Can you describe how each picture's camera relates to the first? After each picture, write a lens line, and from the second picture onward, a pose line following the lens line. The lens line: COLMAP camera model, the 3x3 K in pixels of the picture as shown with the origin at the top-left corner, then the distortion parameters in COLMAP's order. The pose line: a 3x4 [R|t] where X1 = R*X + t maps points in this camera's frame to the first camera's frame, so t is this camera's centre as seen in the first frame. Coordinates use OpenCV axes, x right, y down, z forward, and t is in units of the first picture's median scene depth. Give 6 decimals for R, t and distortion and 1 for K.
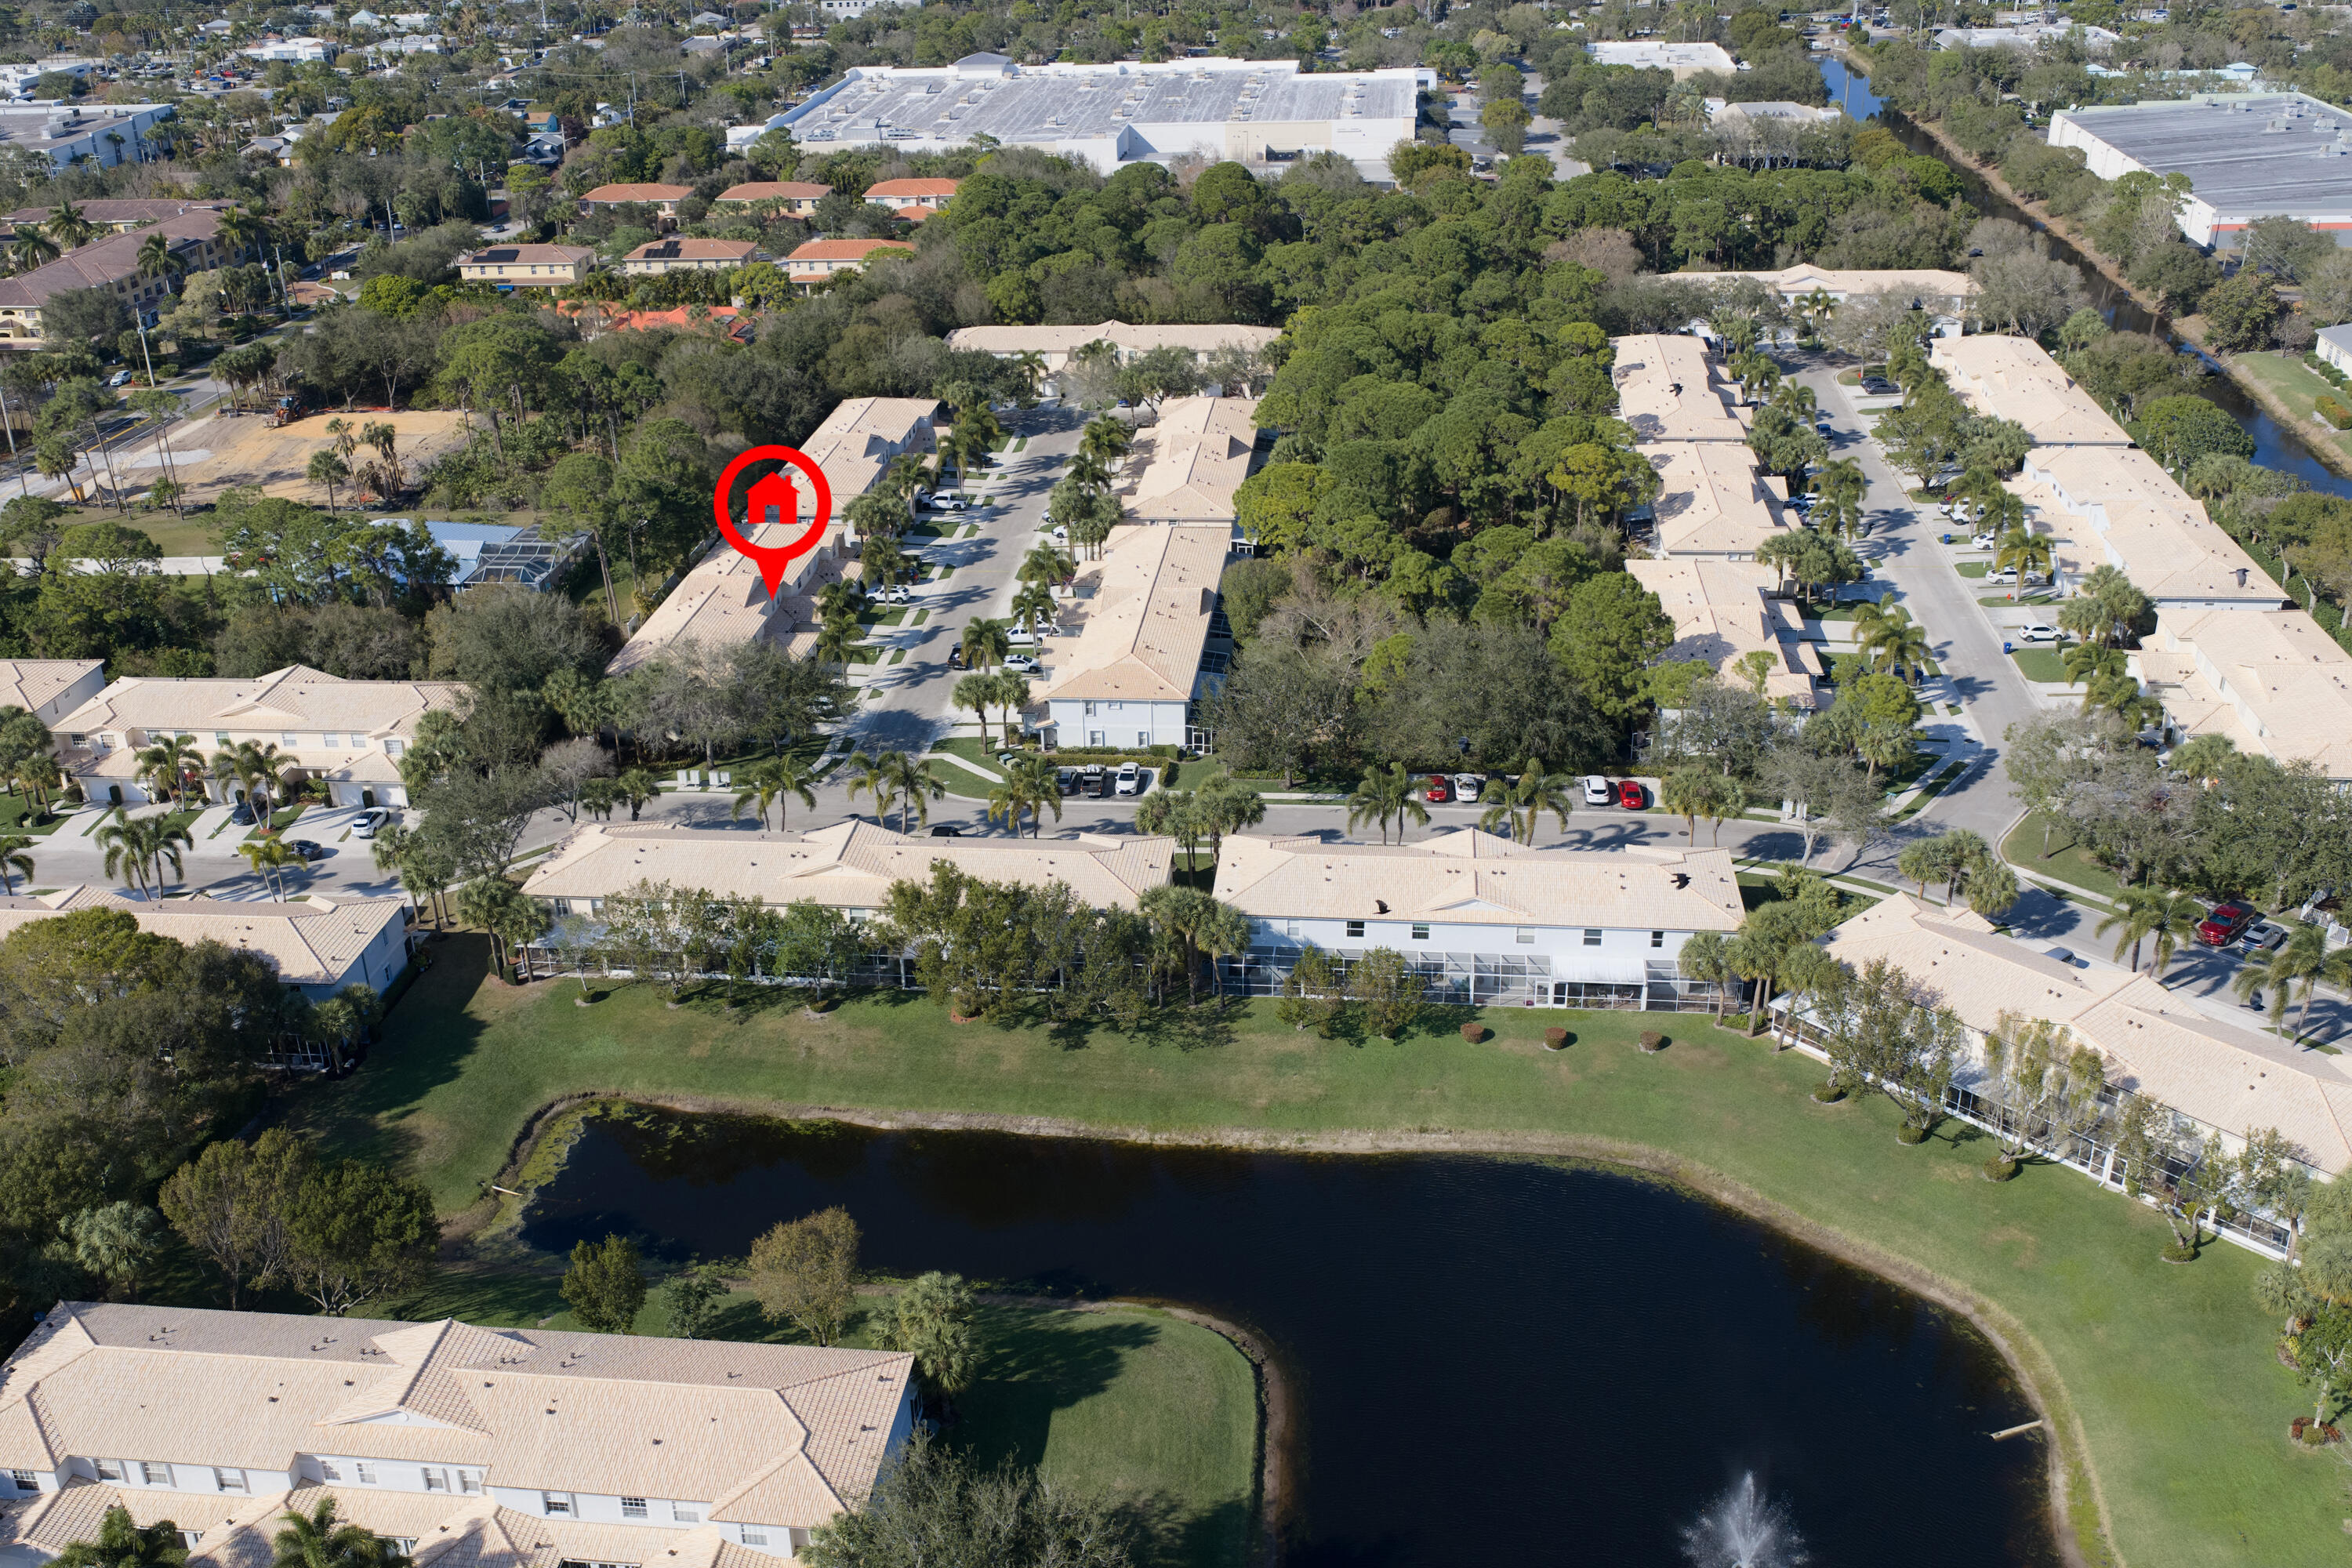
lens RADIAL K [[2223.3, 0, 1079.1], [0, 2223.3, 851.2], [0, 0, 1]] dist [0.032595, -0.065699]
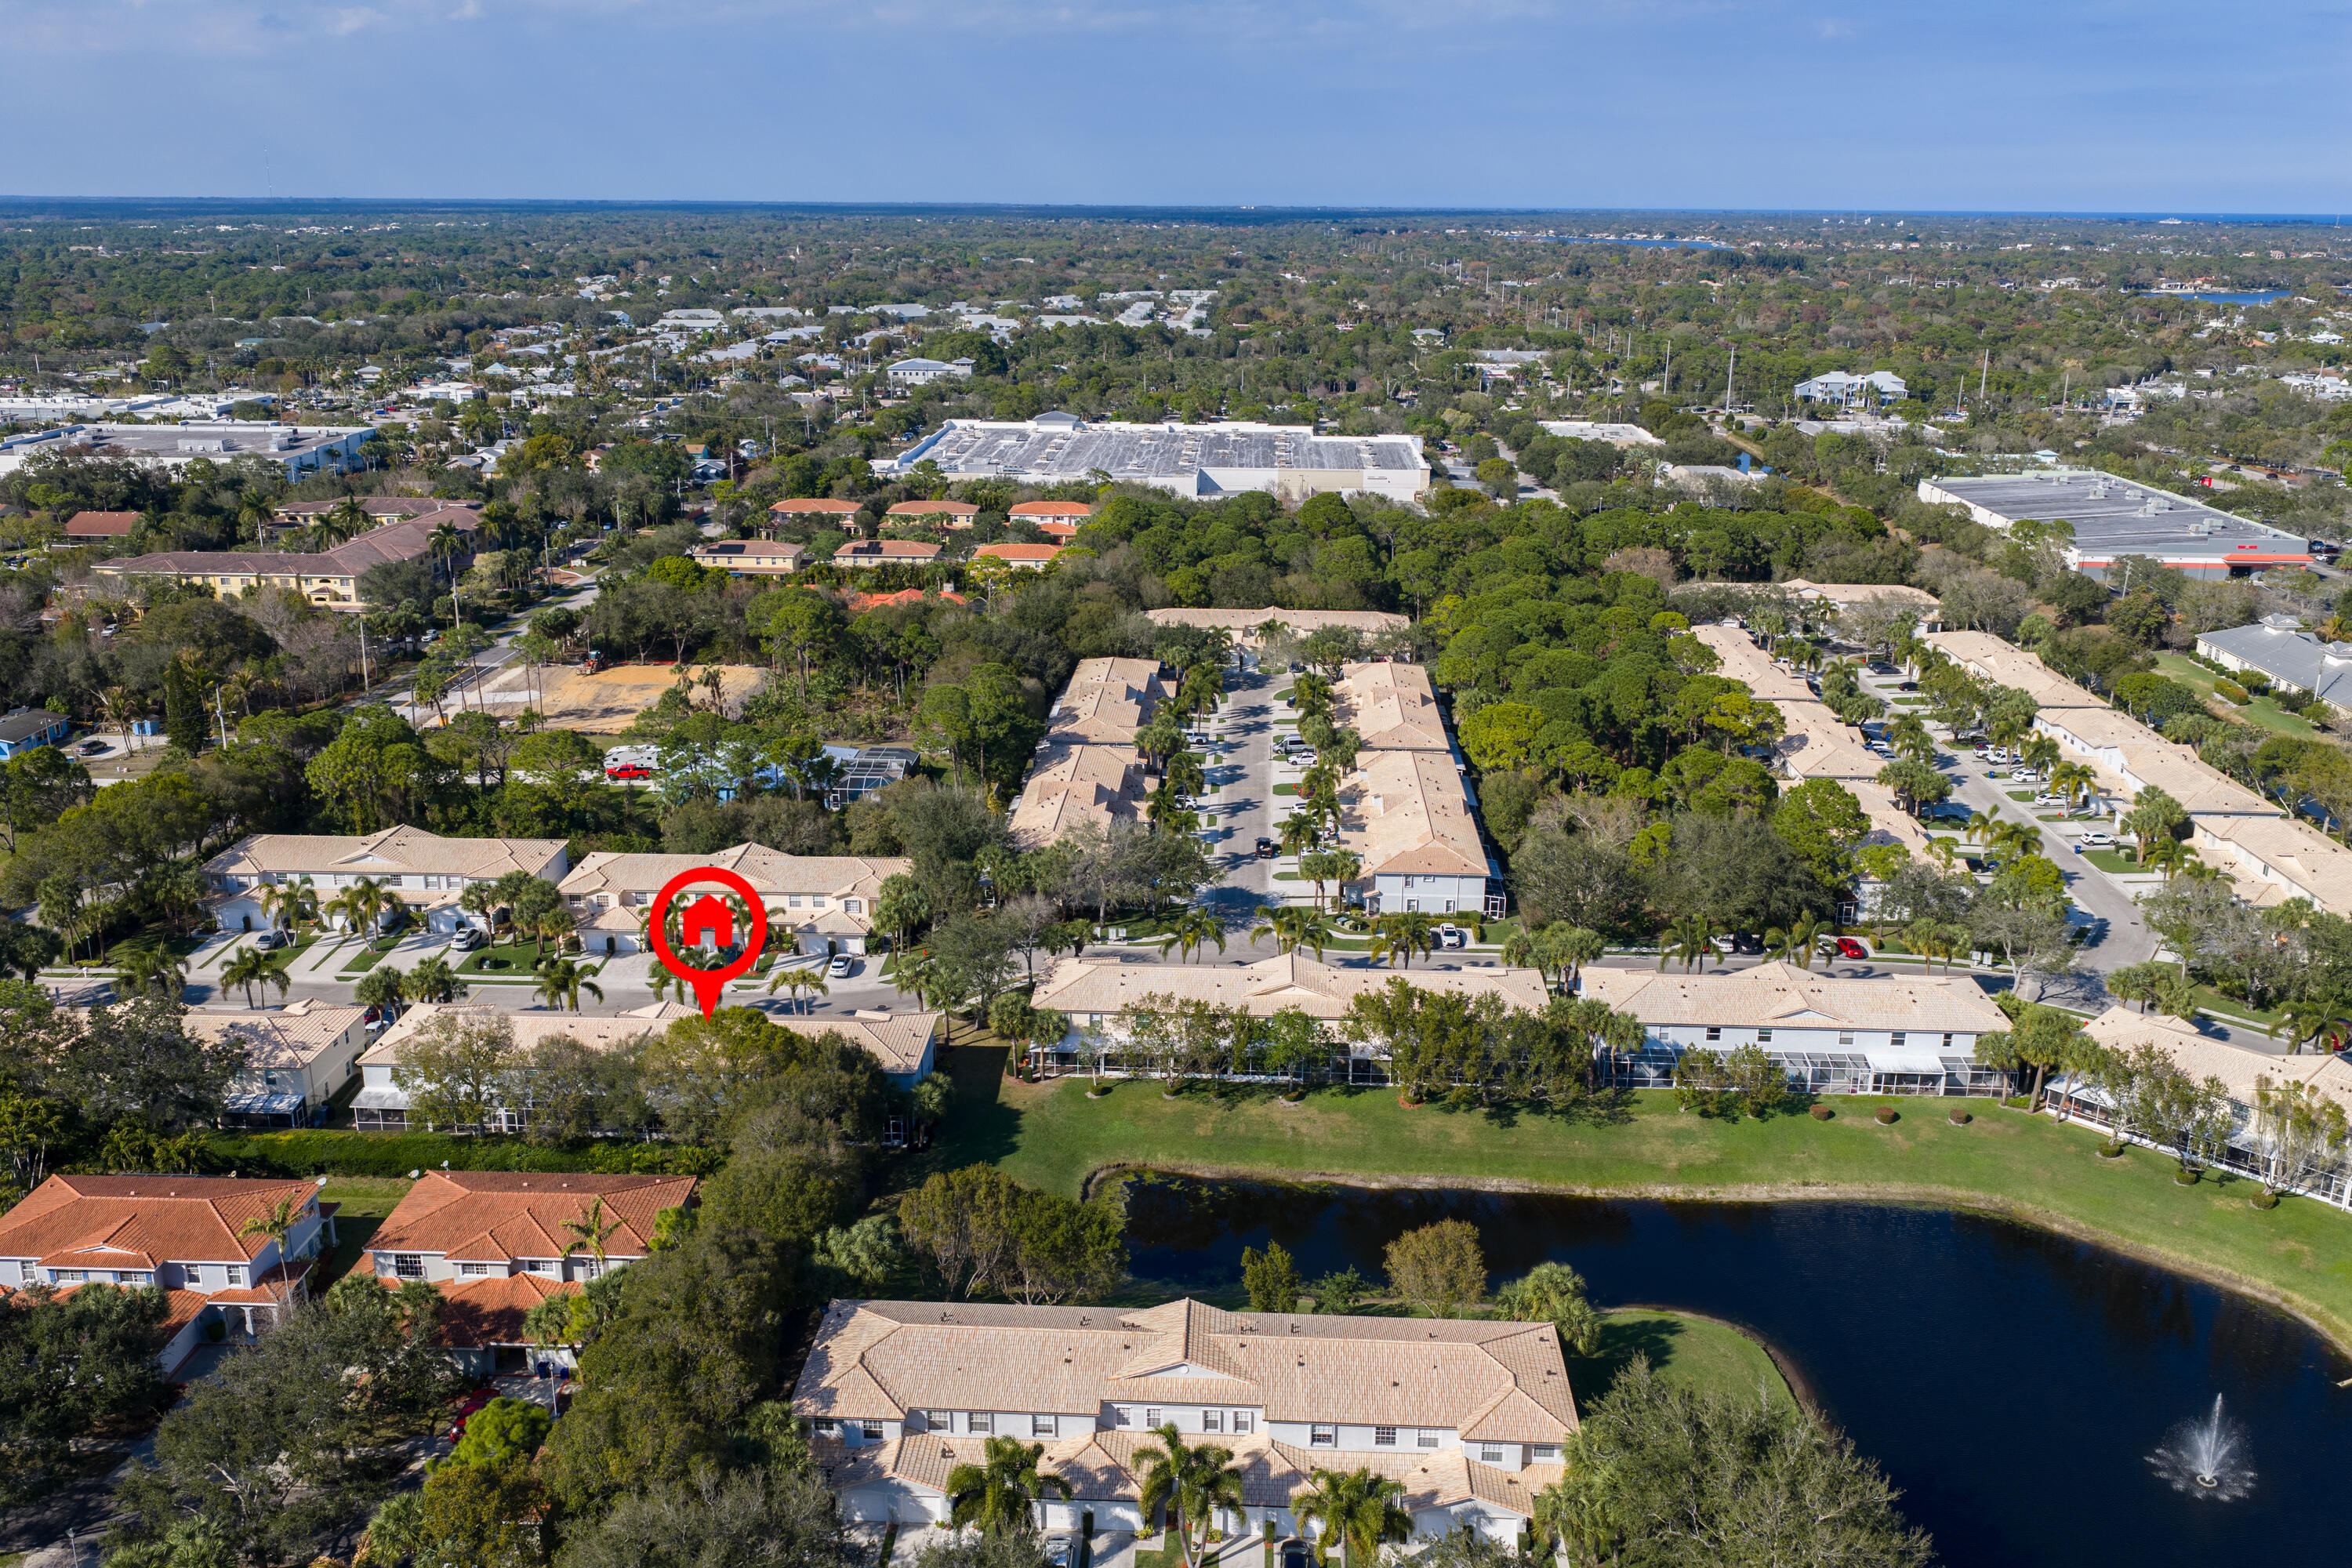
lens RADIAL K [[1939.8, 0, 1176.0], [0, 1939.8, 784.0], [0, 0, 1]] dist [0.017080, -0.022834]
pose [[0.994570, 0.015851, 0.102854, -0.226000], [0.001419, 0.986175, -0.165702, 0.059074], [-0.104058, 0.164948, 0.980798, -0.061970]]
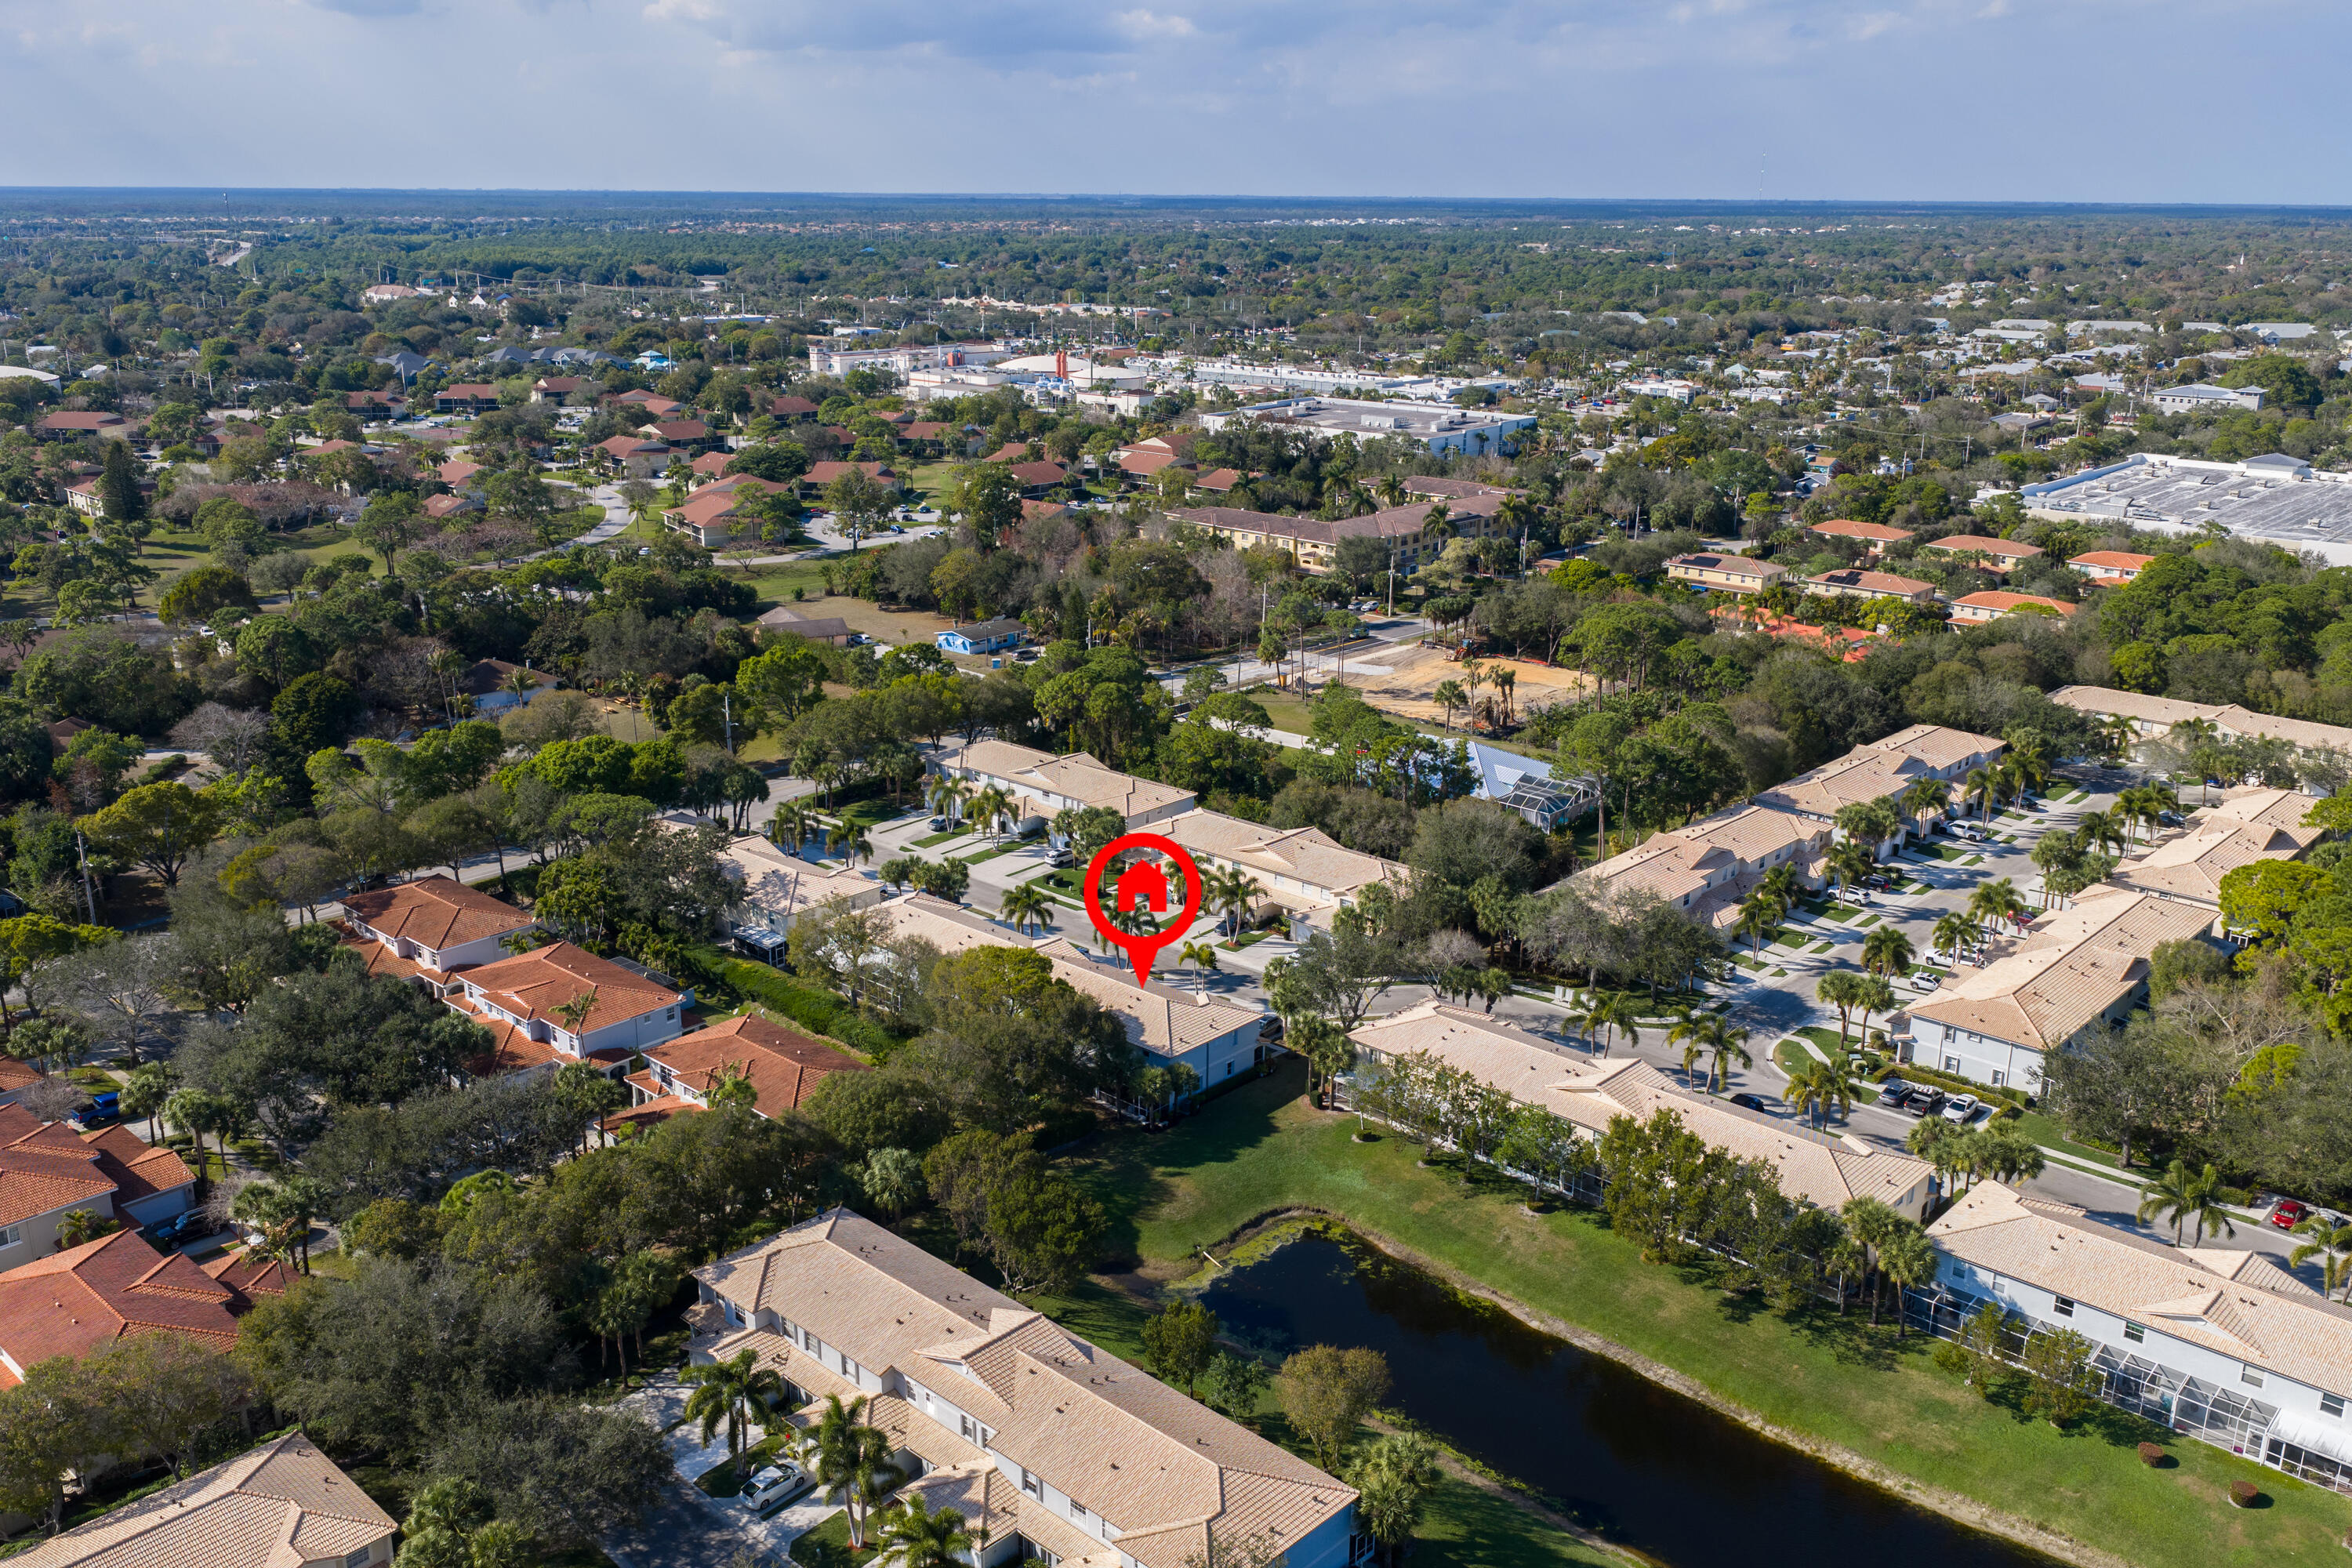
lens RADIAL K [[1972.5, 0, 1176.0], [0, 1972.5, 784.0], [0, 0, 1]] dist [0.010360, -0.019260]
pose [[0.817392, 0.206777, -0.537693, 0.168666], [-0.287572, 0.955210, -0.069824, -0.007915], [0.499172, 0.211699, 0.840245, 0.035227]]
